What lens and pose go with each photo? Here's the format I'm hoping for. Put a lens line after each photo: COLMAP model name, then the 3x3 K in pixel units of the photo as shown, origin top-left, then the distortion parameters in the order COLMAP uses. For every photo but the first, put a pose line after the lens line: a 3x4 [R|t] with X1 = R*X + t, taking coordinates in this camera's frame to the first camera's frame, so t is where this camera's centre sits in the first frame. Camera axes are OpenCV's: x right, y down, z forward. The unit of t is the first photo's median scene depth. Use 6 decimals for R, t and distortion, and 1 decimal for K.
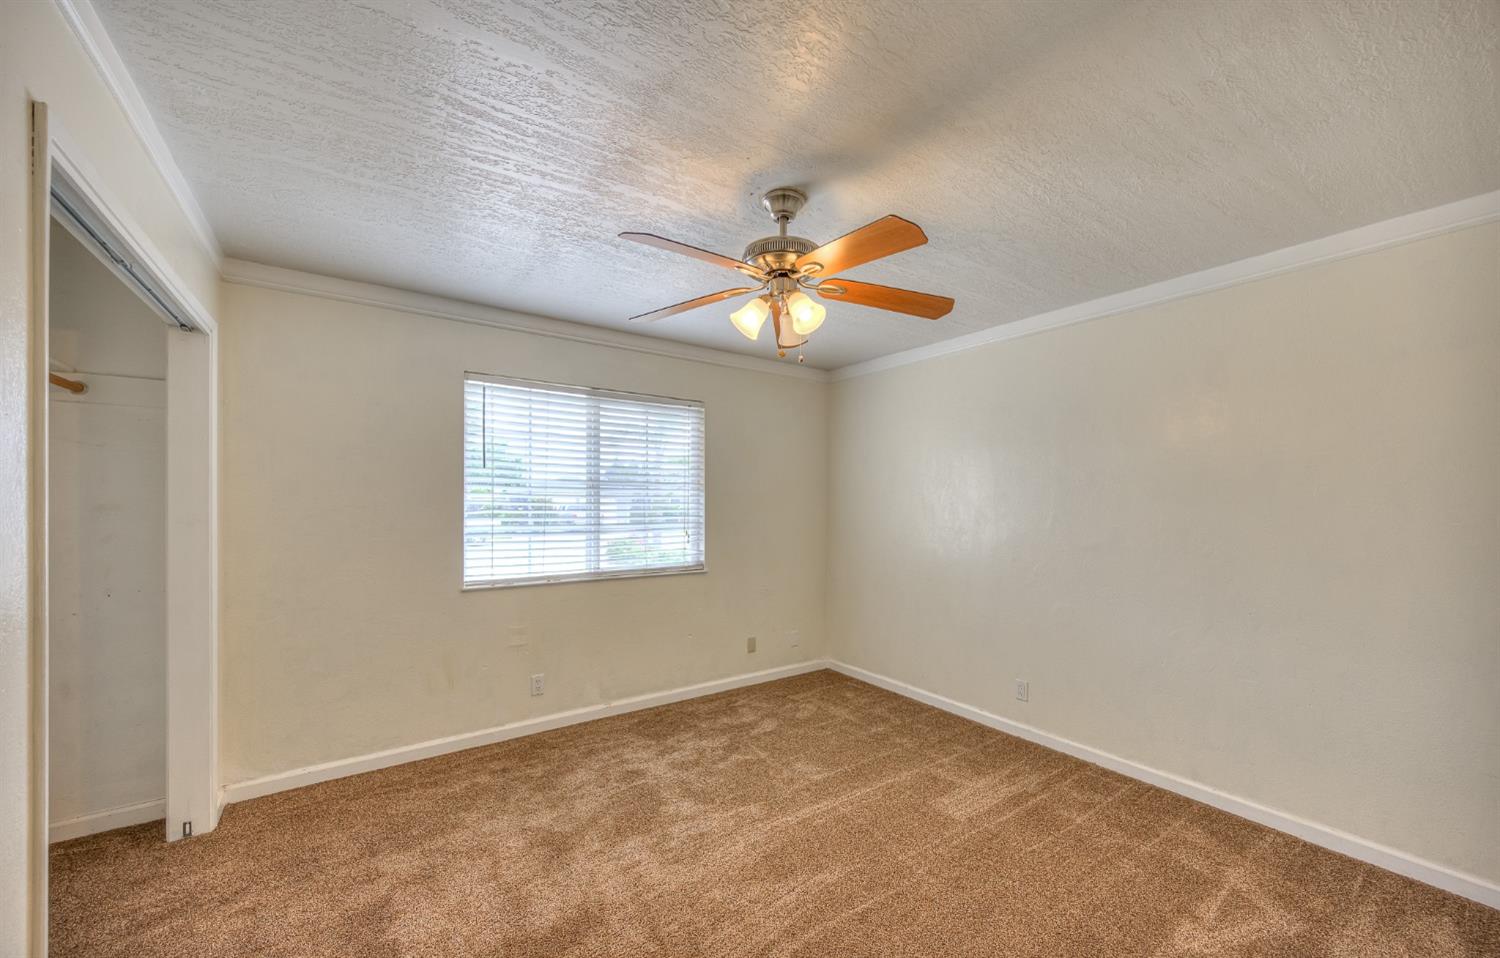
lens RADIAL K [[588.5, 0, 748.9], [0, 588.5, 506.7], [0, 0, 1]] dist [-0.000738, -0.000027]
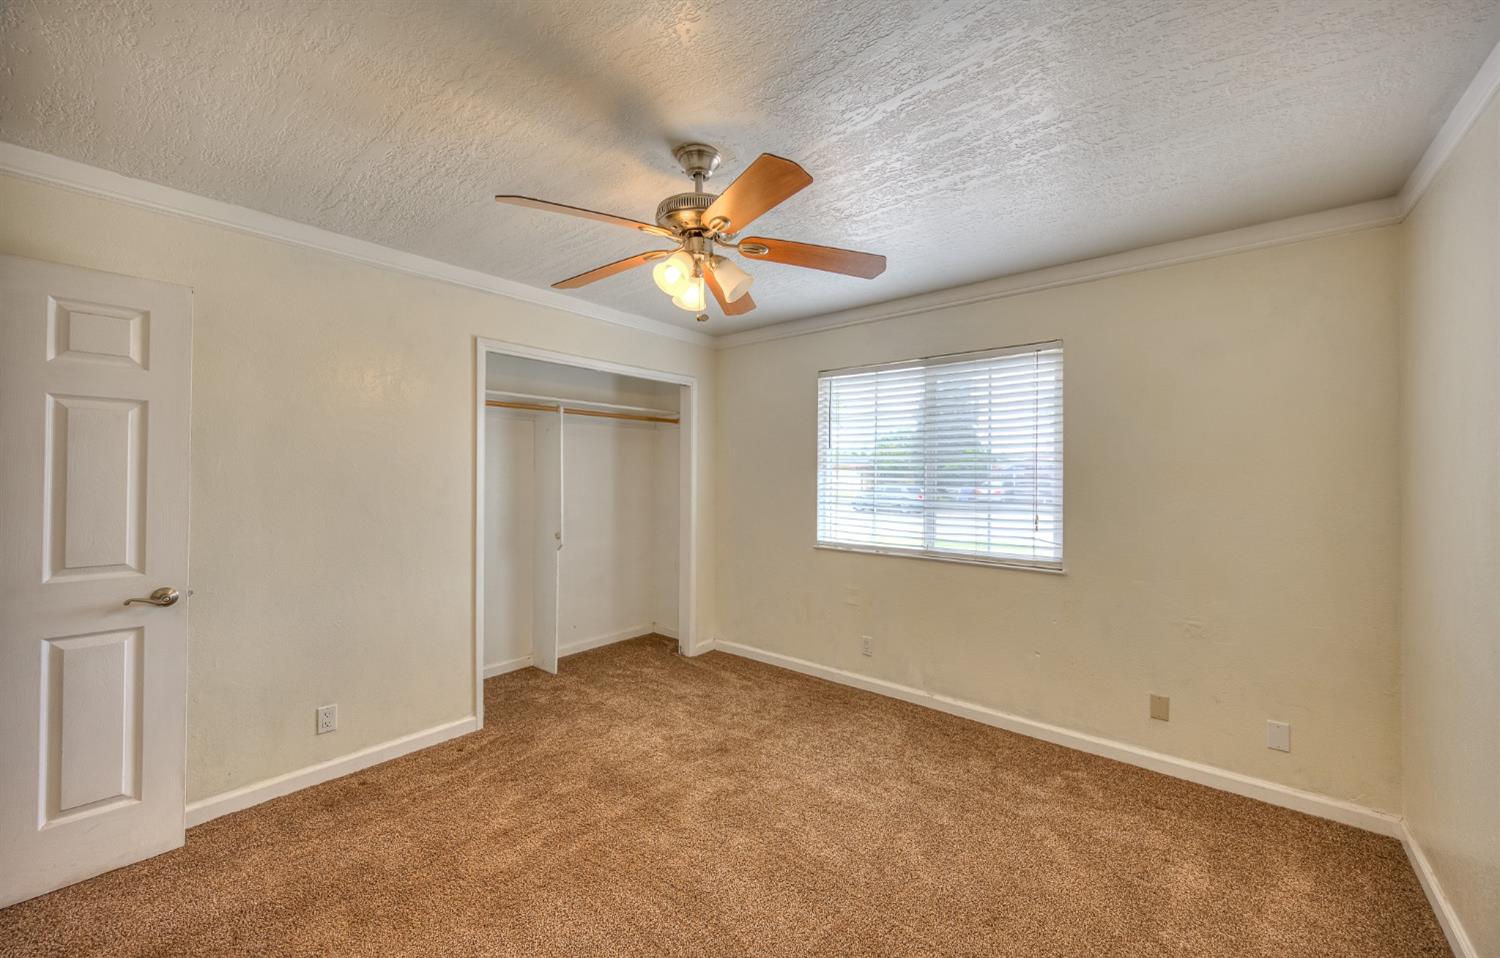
lens RADIAL K [[567.5, 0, 748.6], [0, 567.5, 473.3], [0, 0, 1]] dist [0.000993, 0.000083]
pose [[0.225050, -0.003018, -0.974342, 0.575445], [-0.004015, 0.999984, -0.004025, -0.009240], [0.974339, 0.004817, 0.225034, 0.519675]]
